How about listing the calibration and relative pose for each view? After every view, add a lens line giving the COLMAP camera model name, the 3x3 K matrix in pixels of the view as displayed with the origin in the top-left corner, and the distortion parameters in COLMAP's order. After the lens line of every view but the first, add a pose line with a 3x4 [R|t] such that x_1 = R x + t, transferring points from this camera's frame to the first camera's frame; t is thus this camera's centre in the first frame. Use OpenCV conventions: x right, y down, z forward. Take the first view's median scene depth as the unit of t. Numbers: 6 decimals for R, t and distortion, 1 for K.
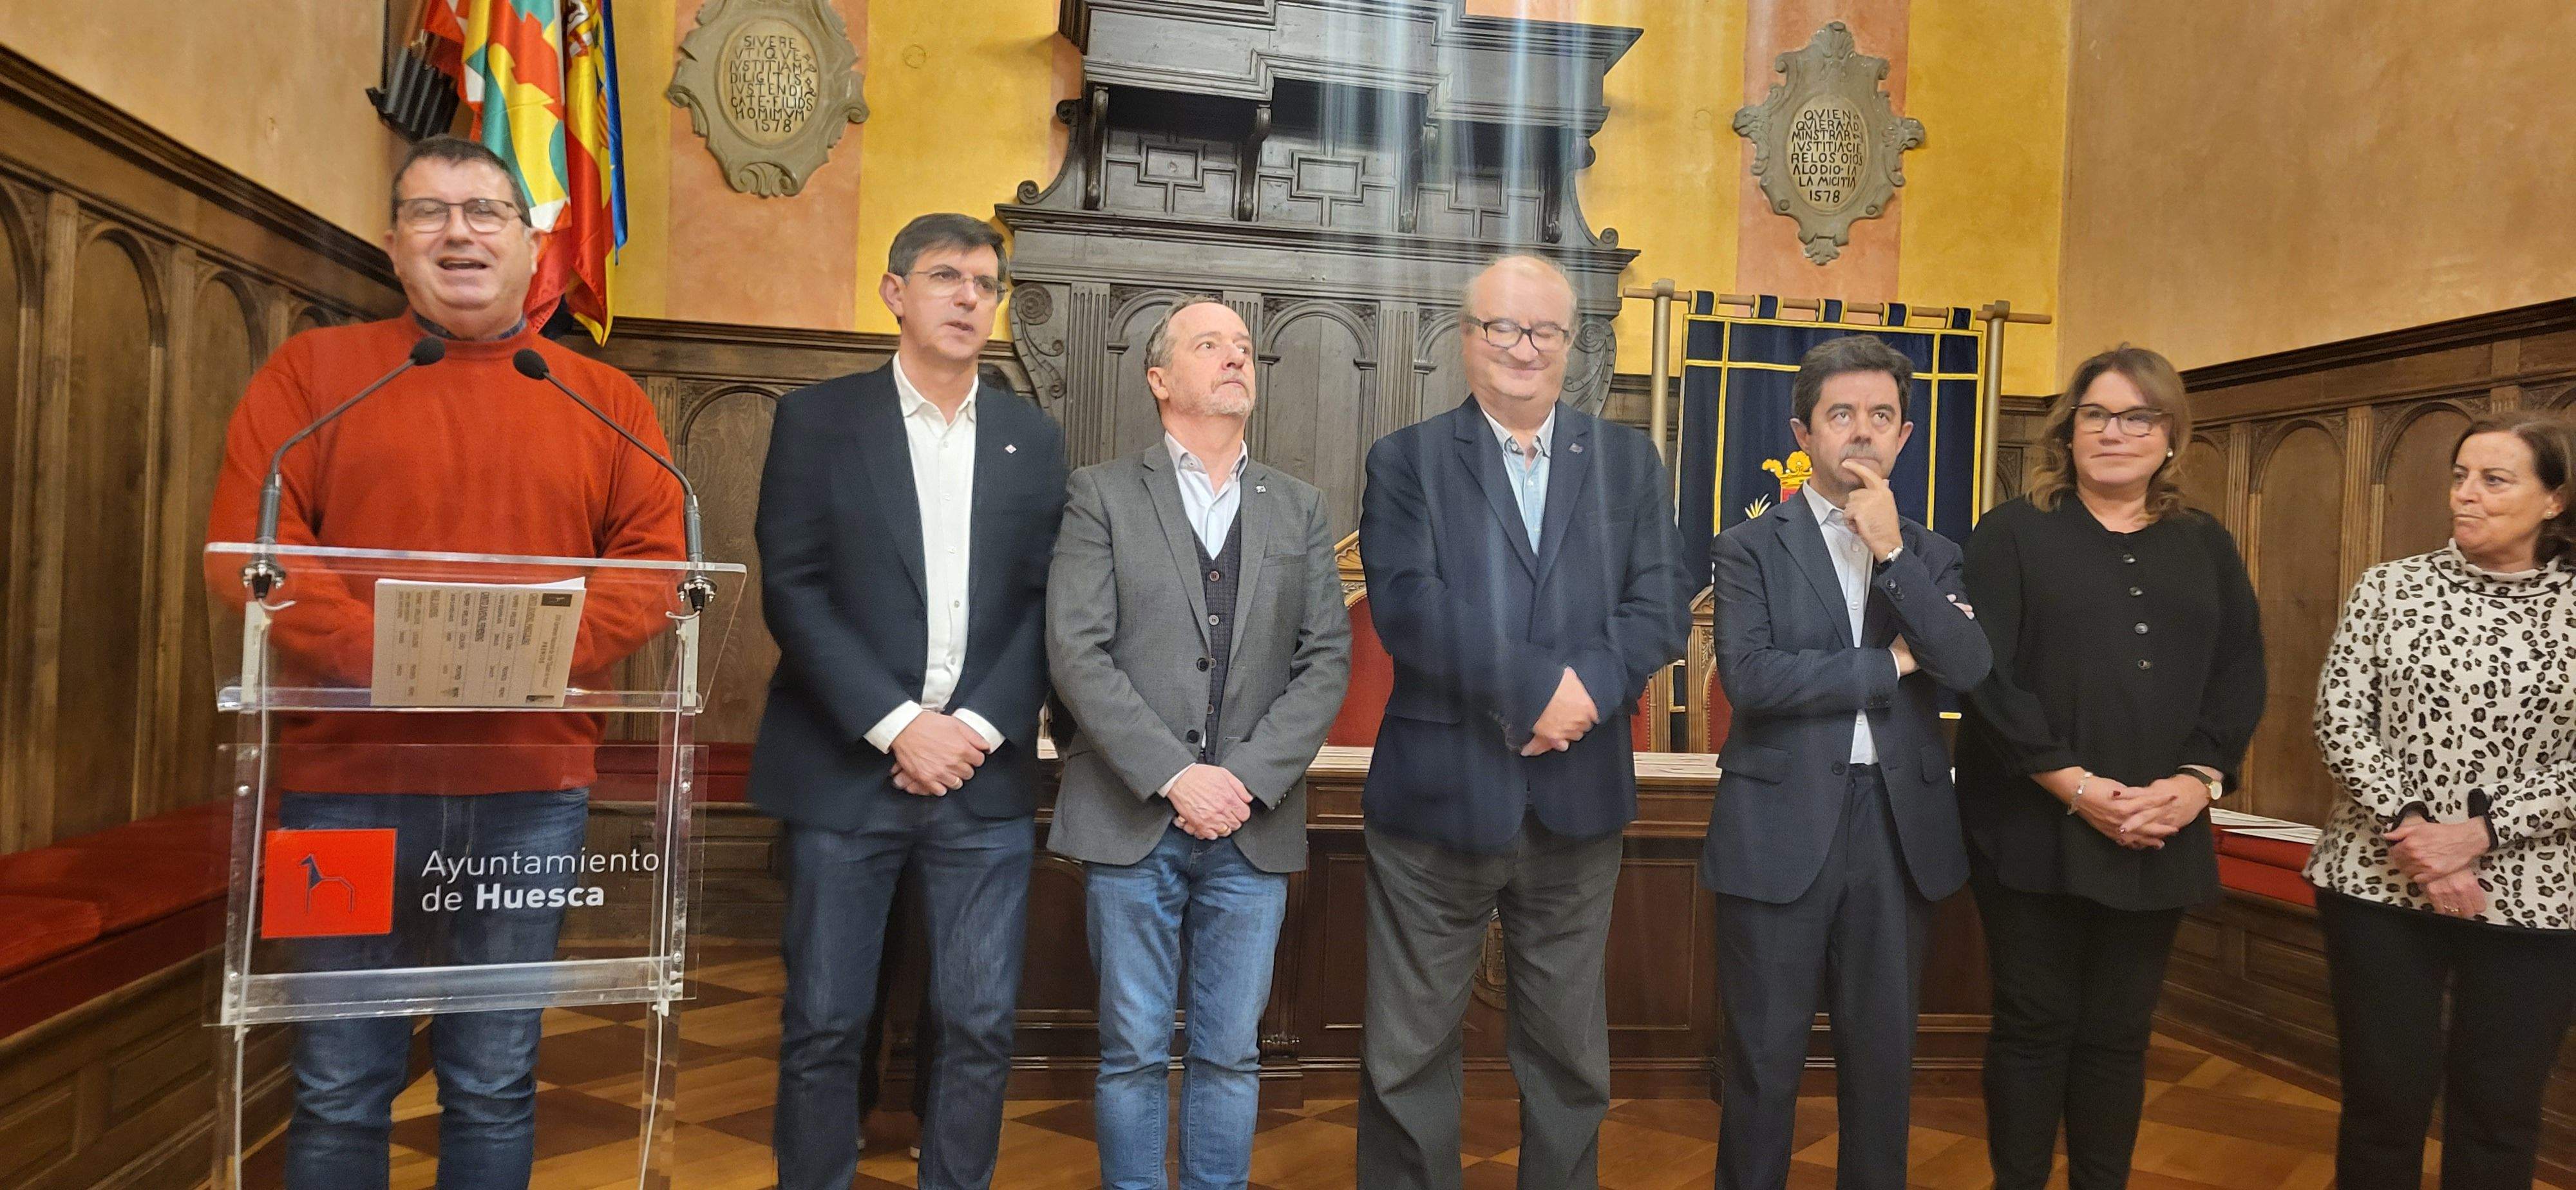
lens RADIAL K [[1951.0, 0, 1328.5], [0, 1951.0, 600.5], [0, 0, 1]] dist [0.053740, -0.033234]
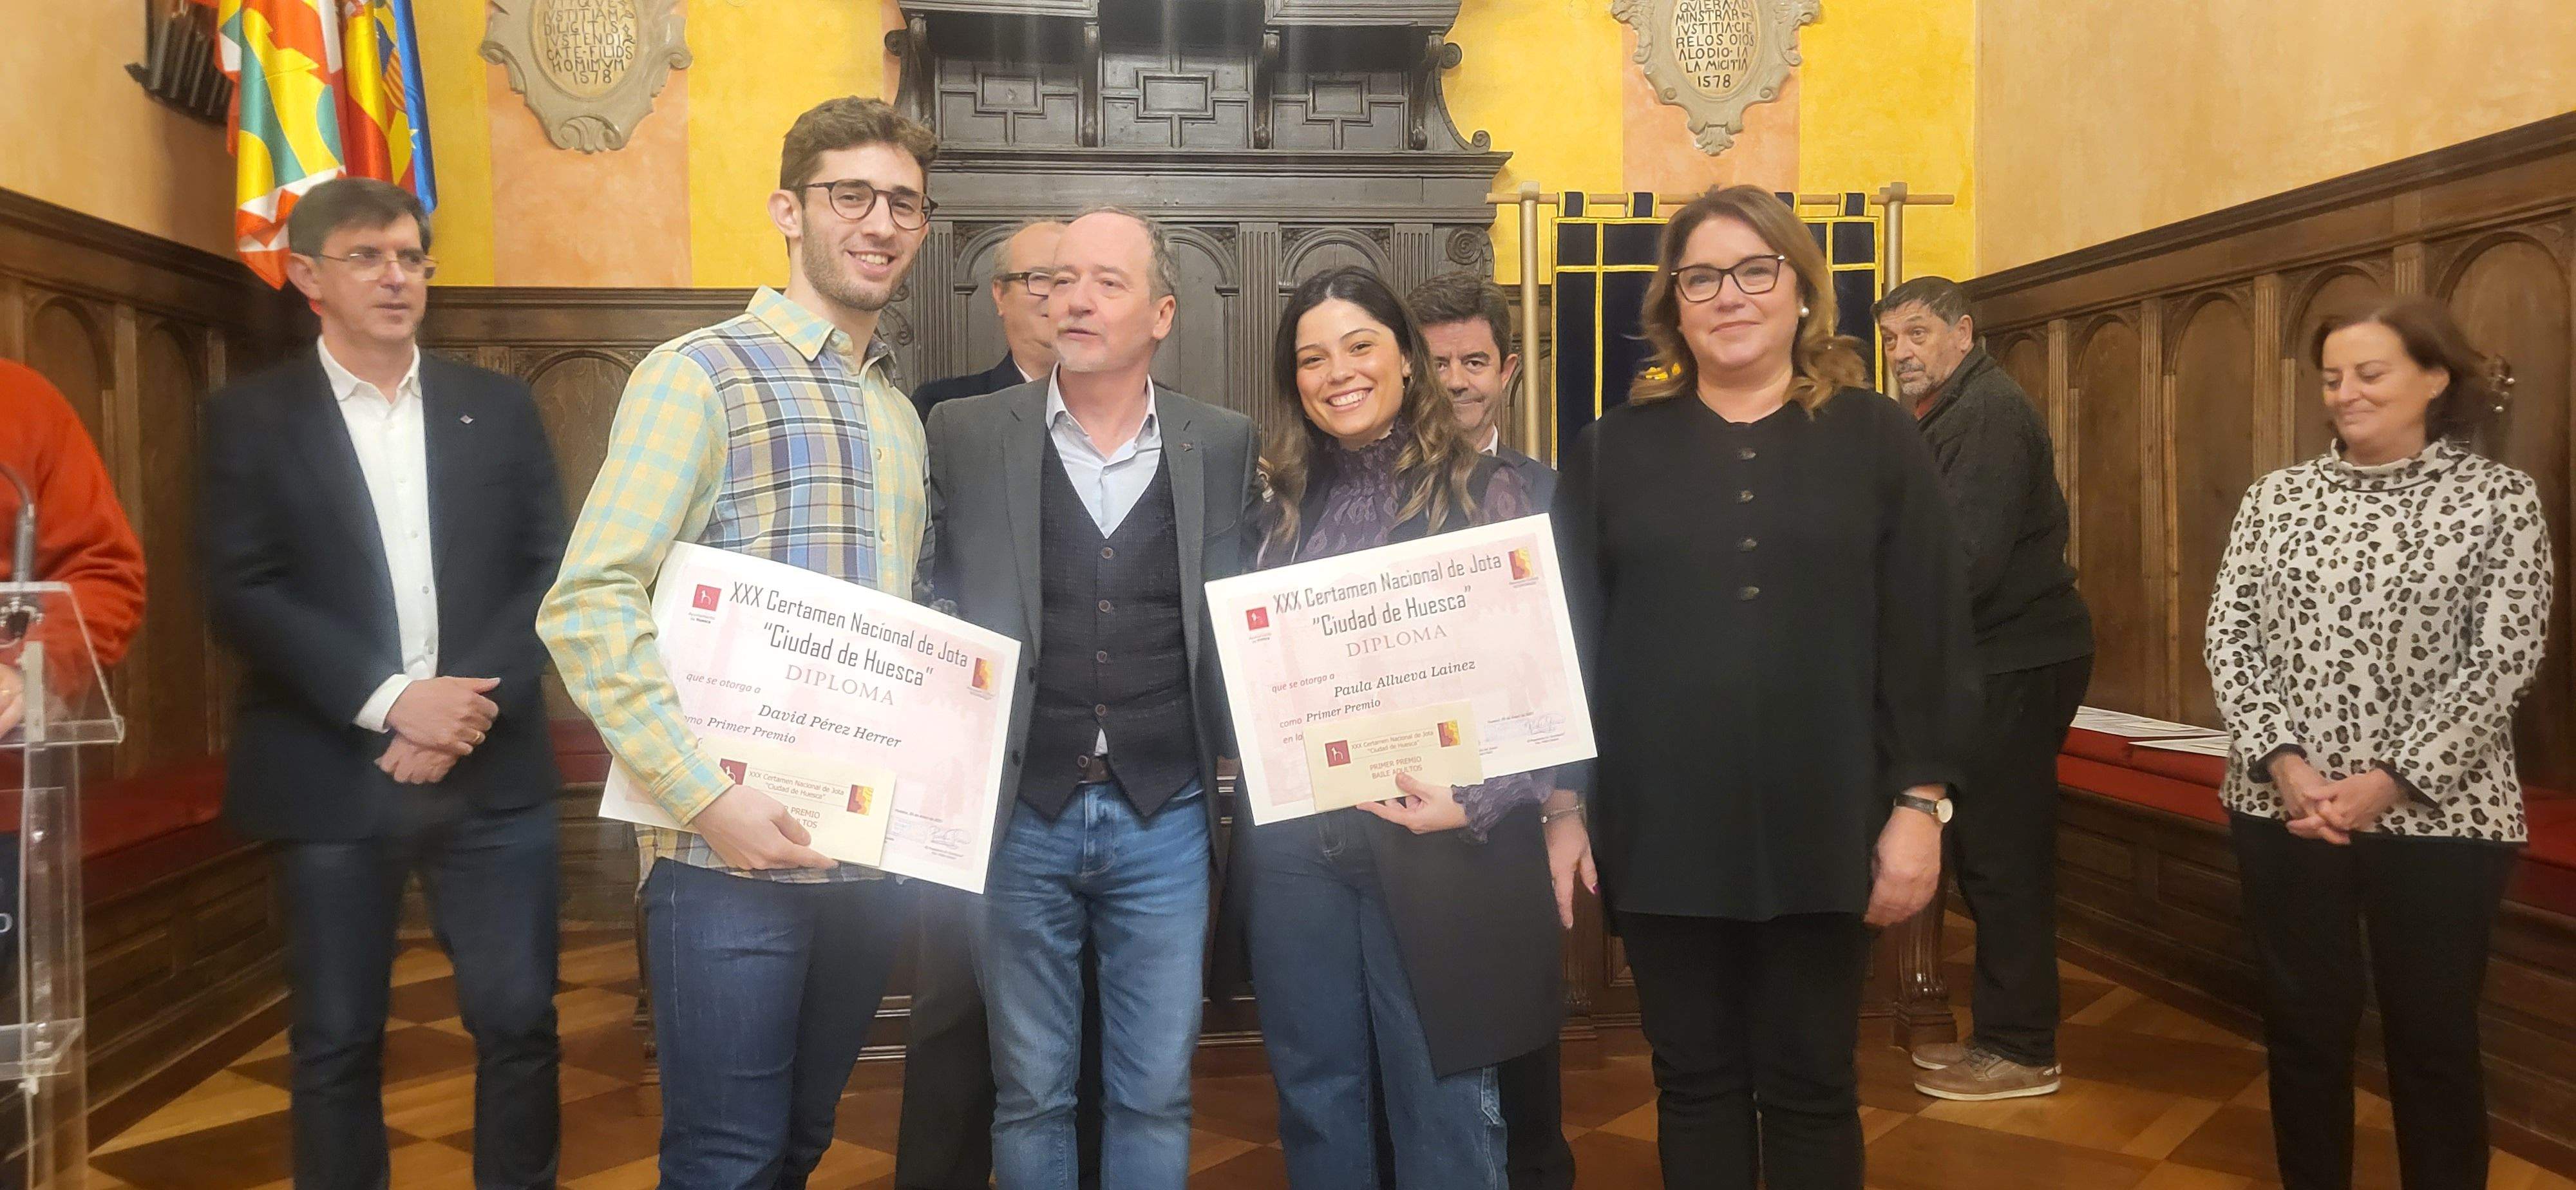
lens RADIAL K [[1951.0, 0, 1285.6], [0, 1951.0, 588.4], [0, 0, 1]] dist [0.053740, -0.033234]
pose [[0.997324, -0.050890, -0.052497, 0.092342], [0.052568, 0.998133, 0.031085, -0.004387], [0.050817, -0.033762, 0.998137, 0.047884]]
